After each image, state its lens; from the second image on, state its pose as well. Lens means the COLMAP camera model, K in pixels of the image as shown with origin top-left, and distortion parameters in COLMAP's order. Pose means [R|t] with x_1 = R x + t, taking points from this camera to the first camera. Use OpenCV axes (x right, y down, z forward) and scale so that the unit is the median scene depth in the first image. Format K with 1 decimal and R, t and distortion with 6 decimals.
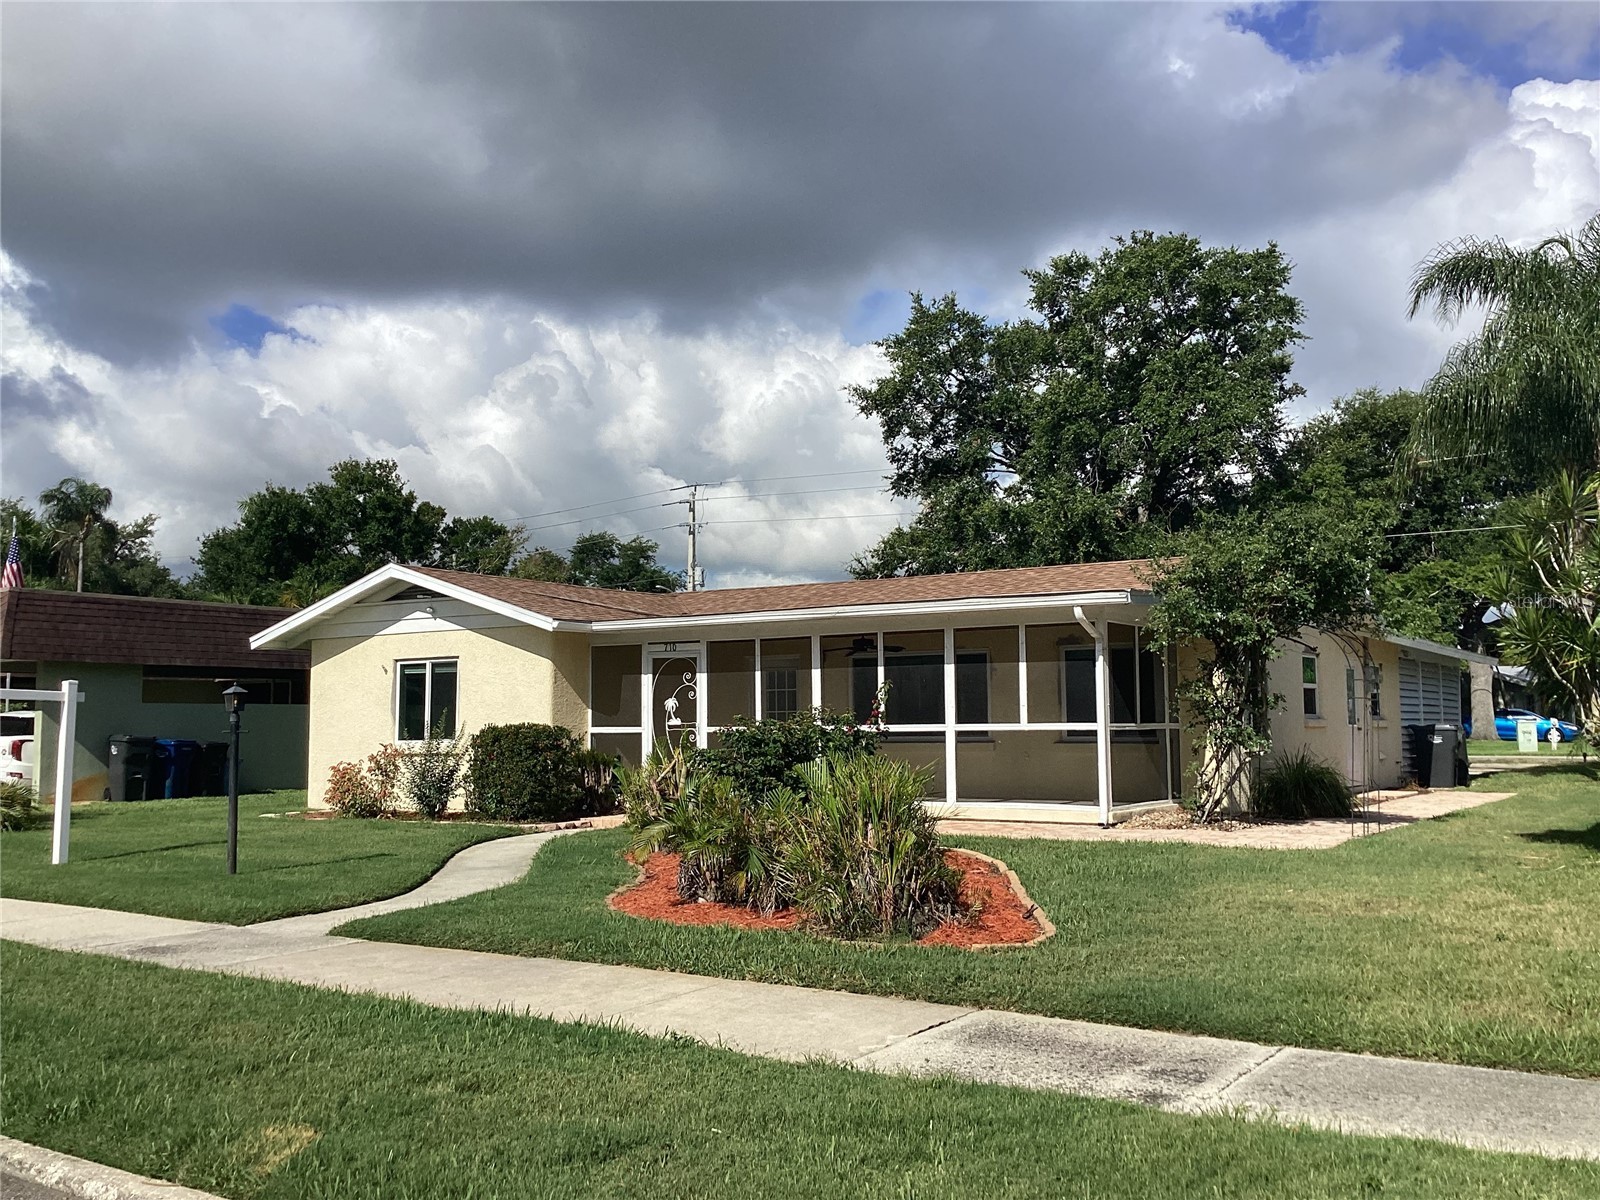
lens RADIAL K [[1456.4, 0, 800.0], [0, 1456.4, 600.0], [0, 0, 1]] dist [0.089116, -0.182660]
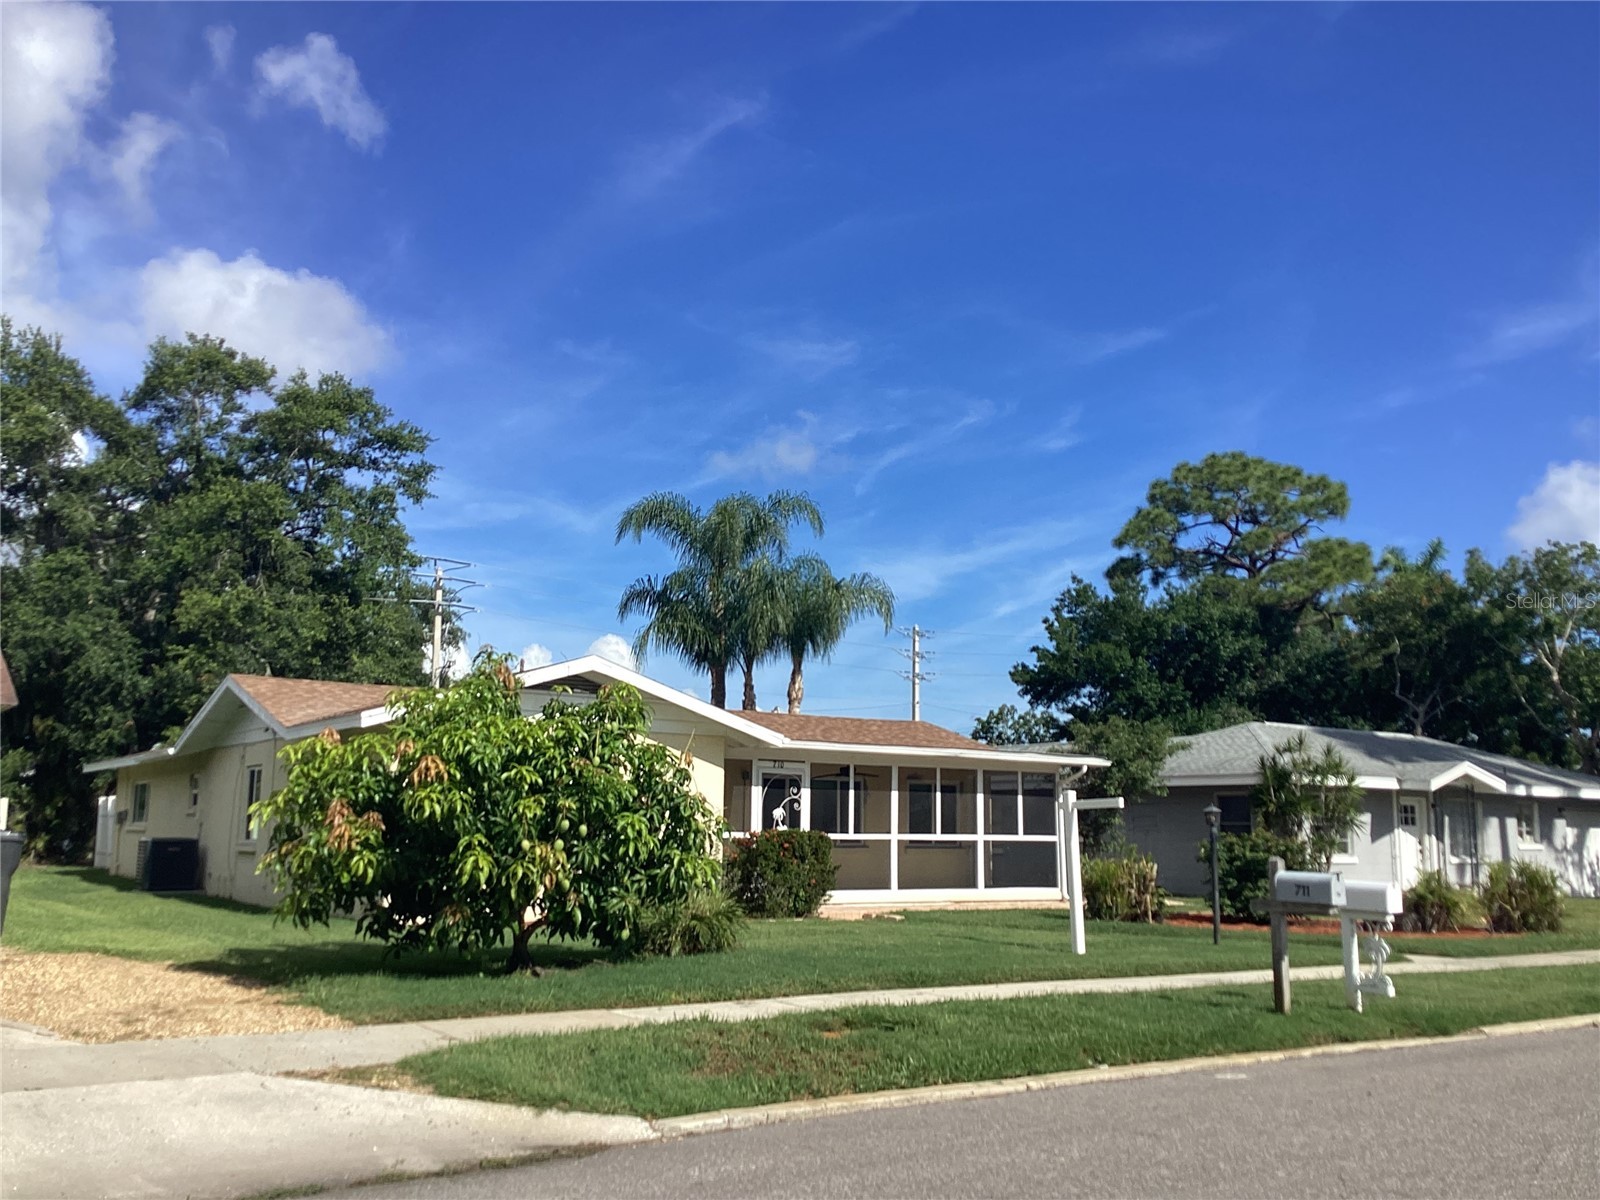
lens RADIAL K [[1456.4, 0, 800.0], [0, 1456.4, 600.0], [0, 0, 1]] dist [0.089116, -0.182660]
pose [[0.409931, 0.155717, 0.898726, -1.183486], [-0.100100, 0.987048, -0.125362, 0.047929], [-0.906607, -0.038573, 0.420209, 0.501294]]
